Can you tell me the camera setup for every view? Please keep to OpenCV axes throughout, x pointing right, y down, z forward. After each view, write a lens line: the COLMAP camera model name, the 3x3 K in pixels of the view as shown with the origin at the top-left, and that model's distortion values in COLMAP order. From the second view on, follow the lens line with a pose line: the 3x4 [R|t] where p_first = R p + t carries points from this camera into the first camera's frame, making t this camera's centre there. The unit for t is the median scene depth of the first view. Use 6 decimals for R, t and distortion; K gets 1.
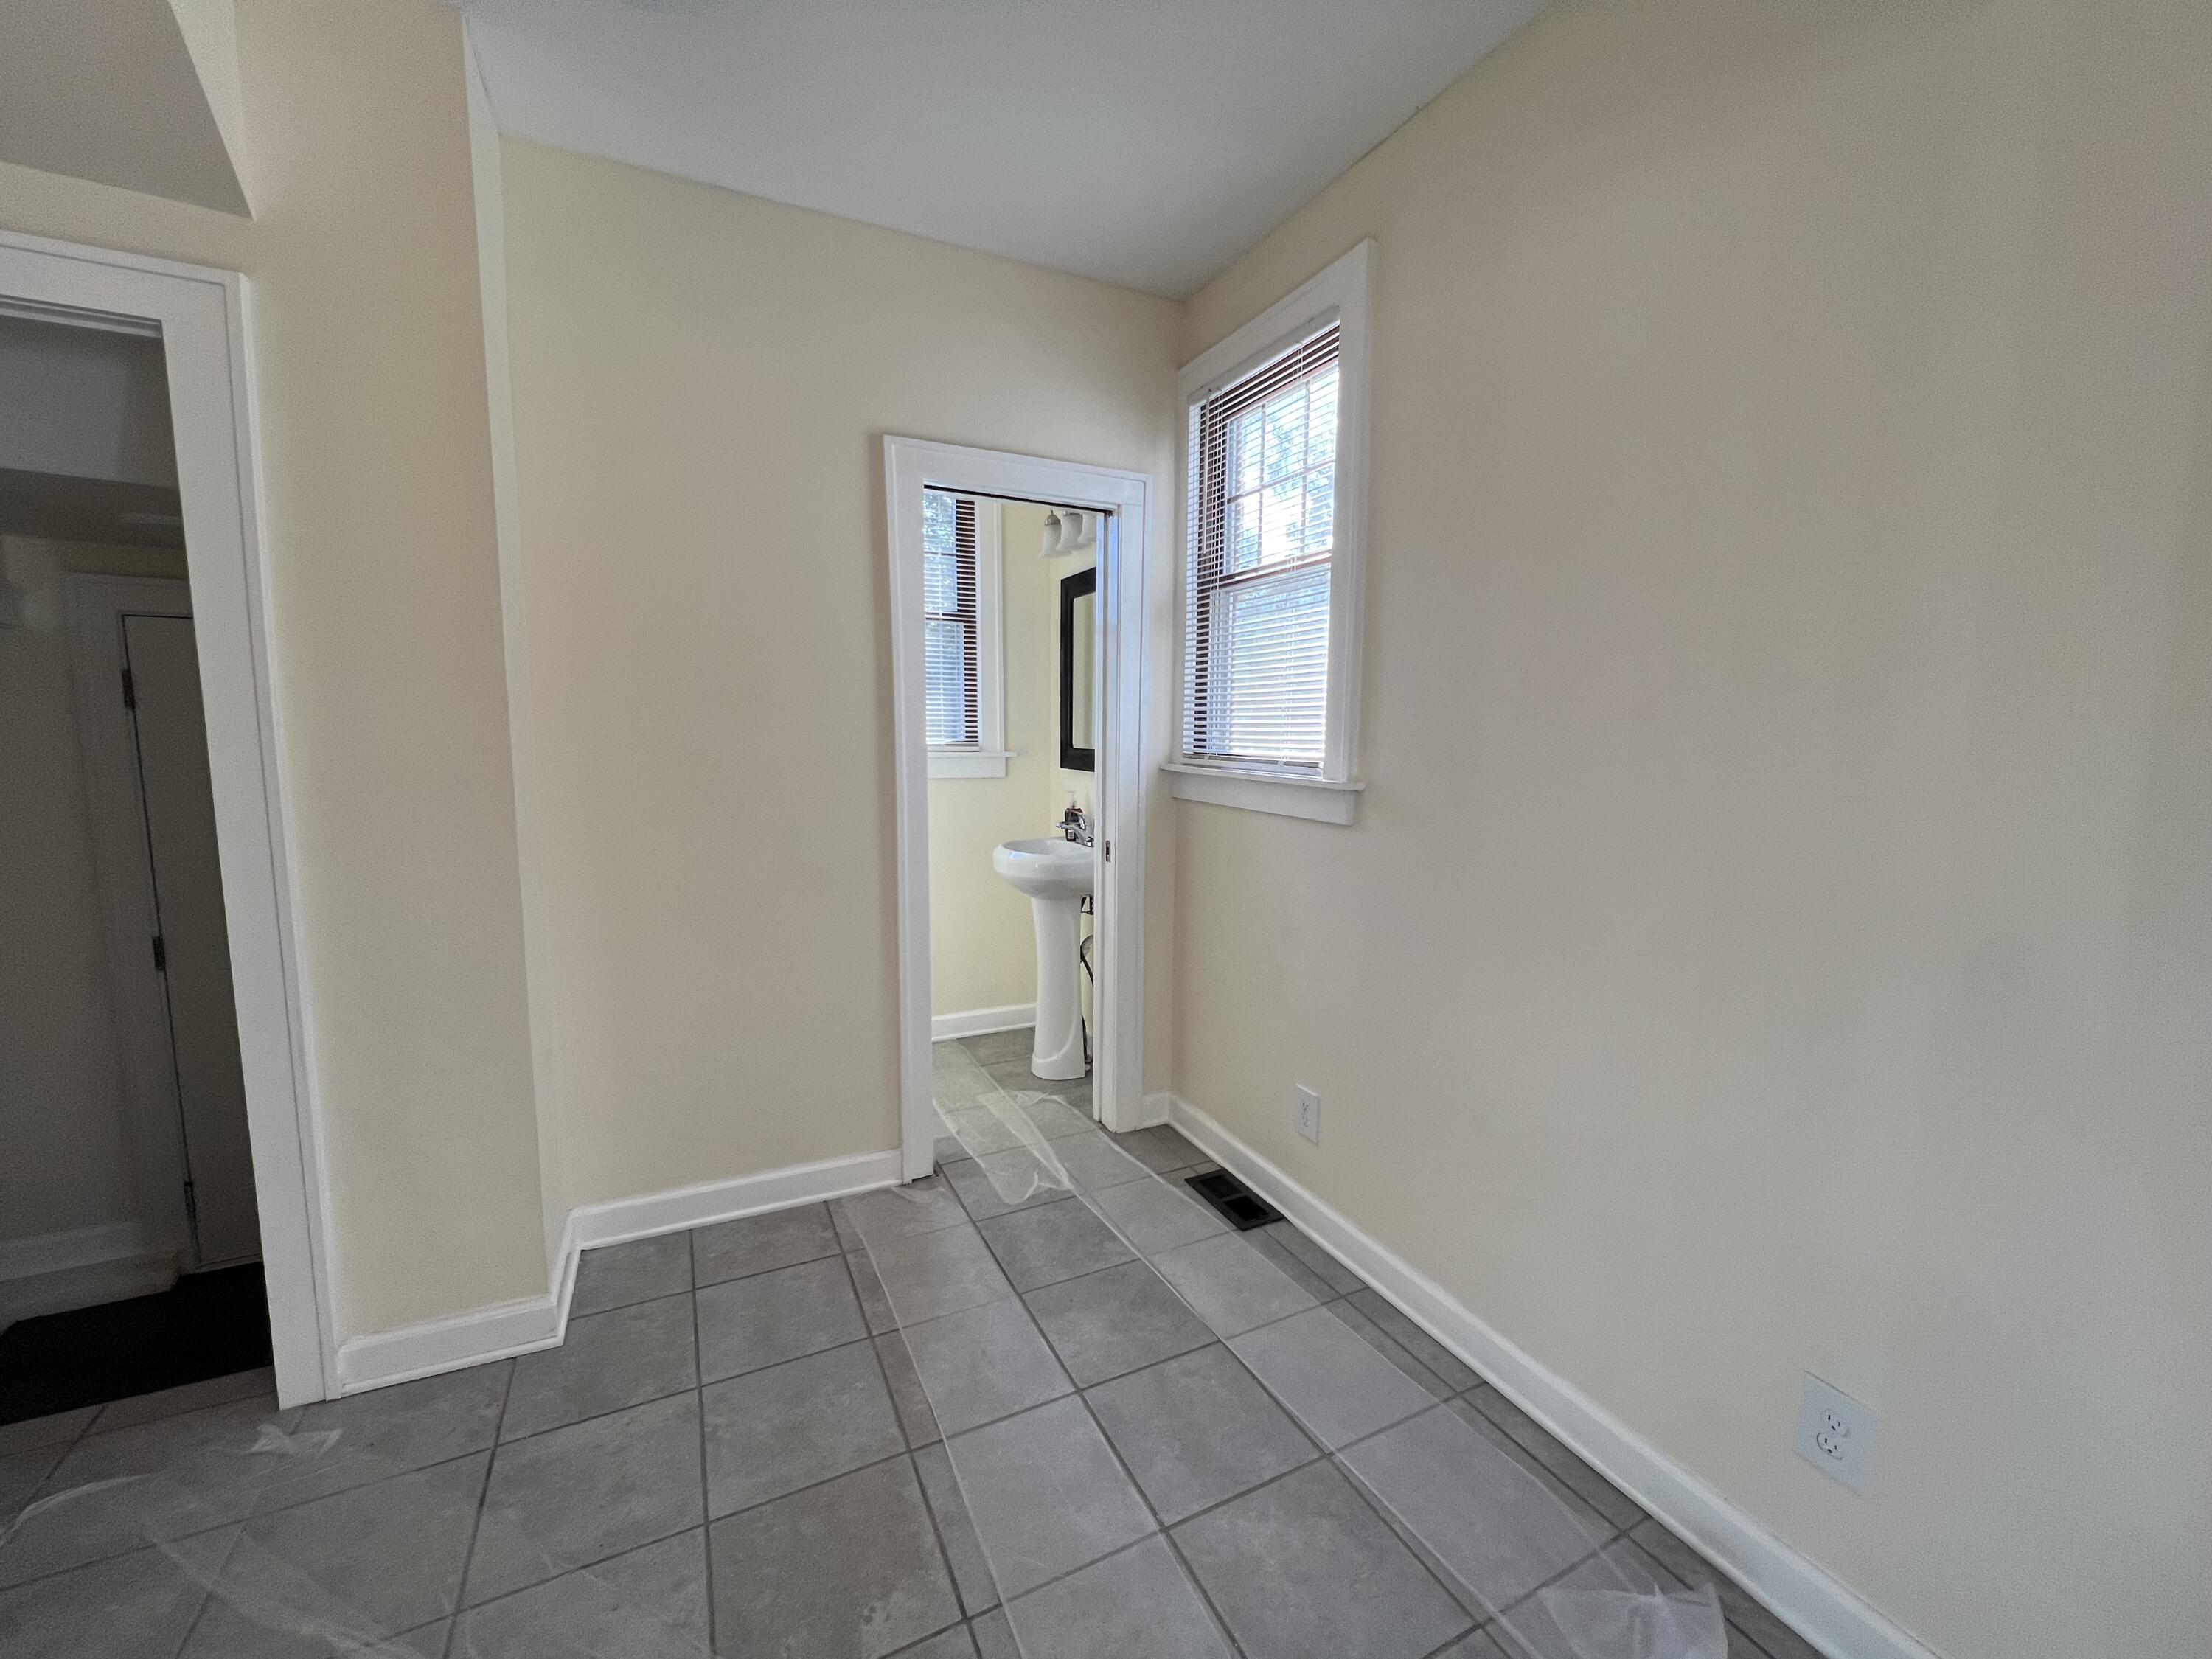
lens RADIAL K [[880.9, 0, 1107.3], [0, 880.9, 834.2], [0, 0, 1]] dist [0.000127, -0.000445]
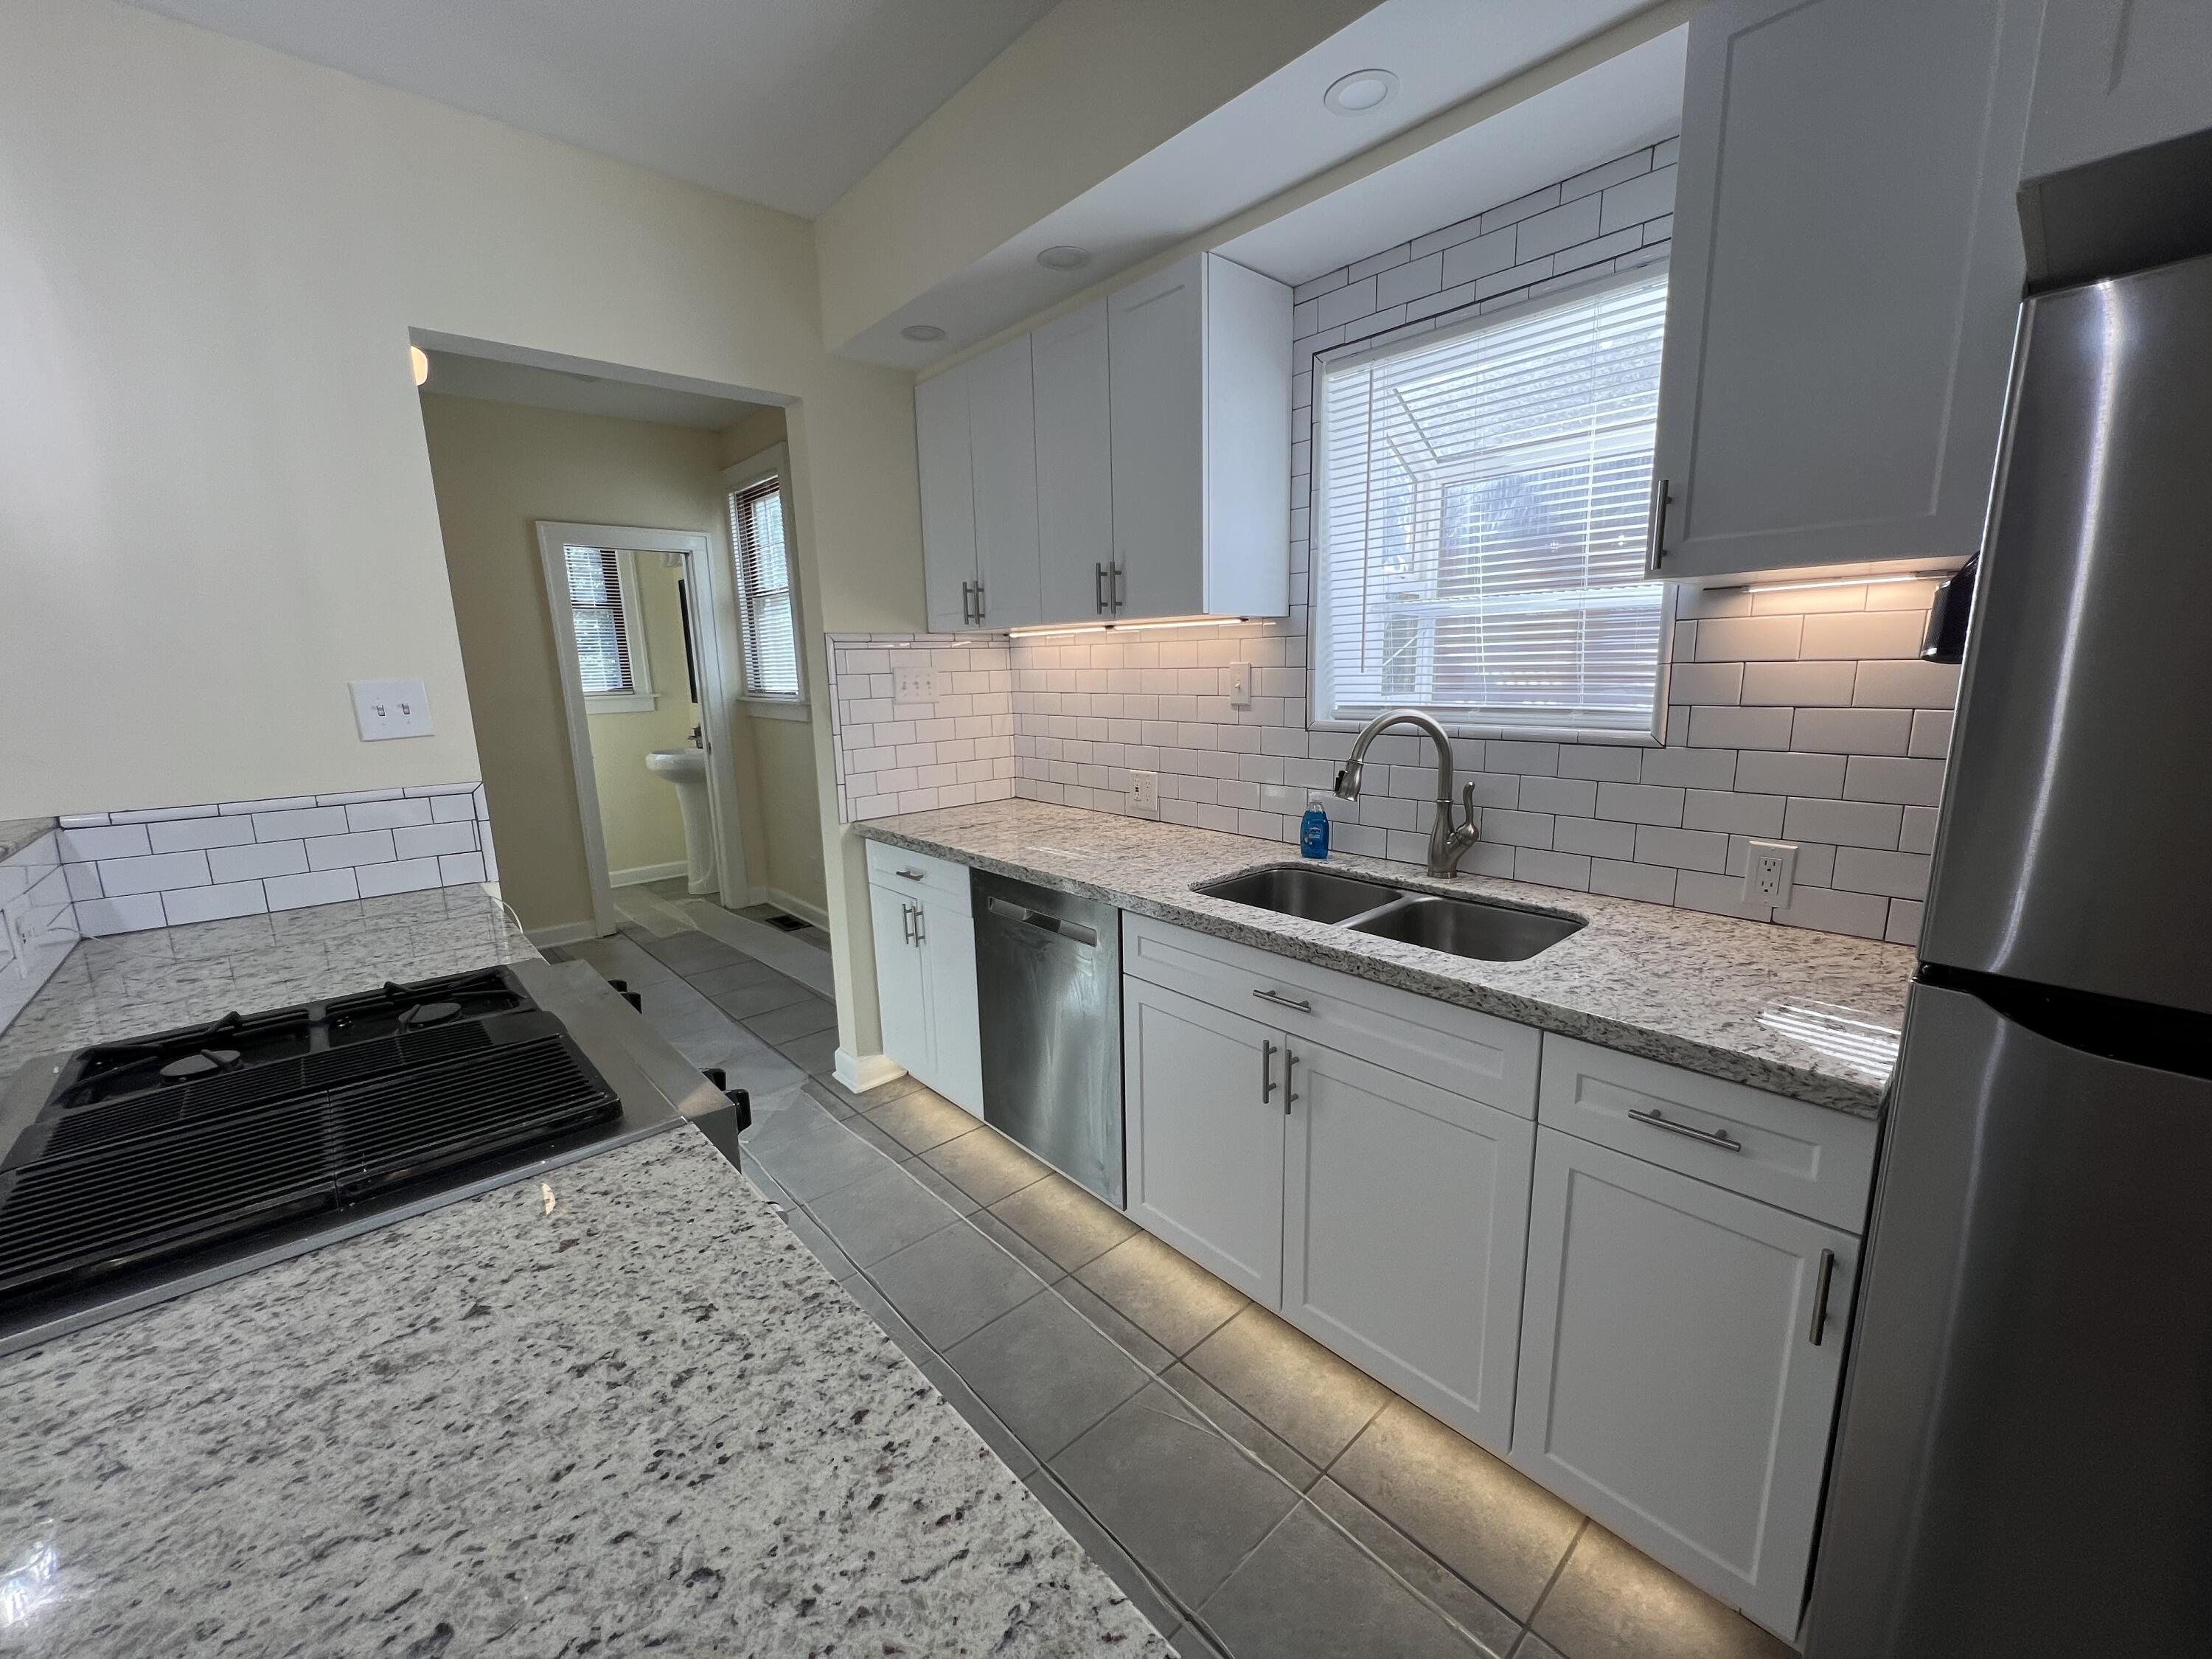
lens RADIAL K [[880.9, 0, 1107.3], [0, 880.9, 834.2], [0, 0, 1]] dist [0.000127, -0.000445]
pose [[0.961415, -0.087411, 0.260846, 0.436788], [0.066924, 0.994007, 0.086432, 0.134975], [-0.266838, -0.065640, 0.961503, -1.366580]]
